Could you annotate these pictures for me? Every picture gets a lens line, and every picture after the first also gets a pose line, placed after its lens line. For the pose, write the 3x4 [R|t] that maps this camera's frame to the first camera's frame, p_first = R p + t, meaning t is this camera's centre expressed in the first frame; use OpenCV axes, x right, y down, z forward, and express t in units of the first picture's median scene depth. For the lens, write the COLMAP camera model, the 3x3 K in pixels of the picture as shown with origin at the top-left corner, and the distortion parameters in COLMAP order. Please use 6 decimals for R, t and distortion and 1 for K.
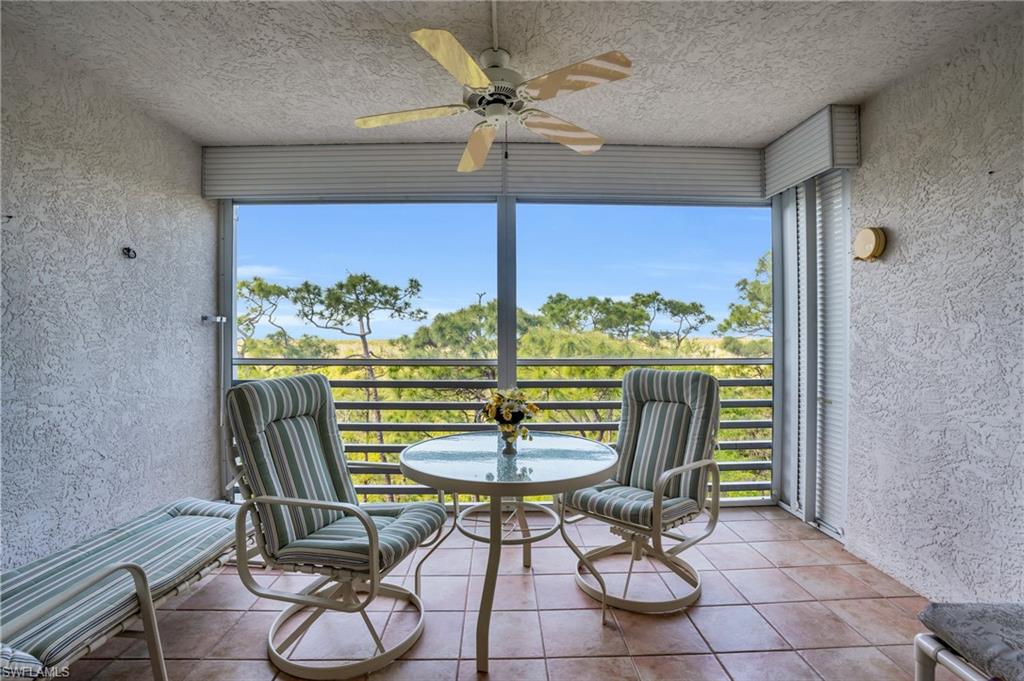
lens RADIAL K [[500.9, 0, 512.0], [0, 500.9, 340.5], [0, 0, 1]] dist [-0.071004, 0.050245]
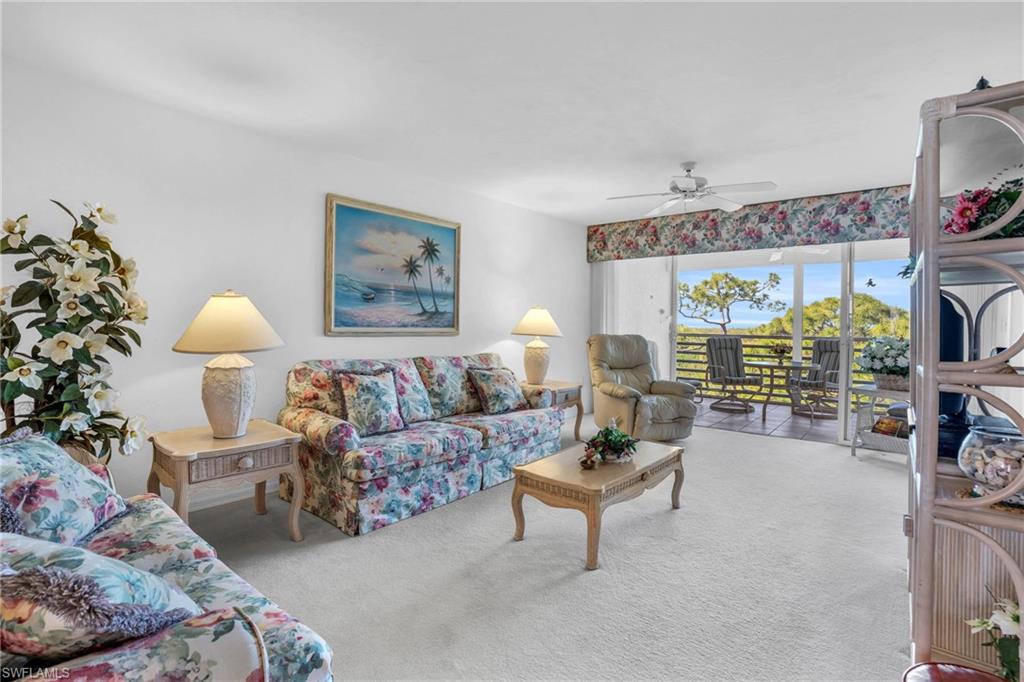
lens RADIAL K [[500.9, 0, 512.0], [0, 500.9, 341.0], [0, 0, 1]] dist [-0.071004, 0.050245]
pose [[0.771265, 0.029077, -0.635850, 0.062010], [-0.013827, 0.999486, 0.028934, 0.002169], [0.636364, -0.013524, 0.771271, -0.228437]]
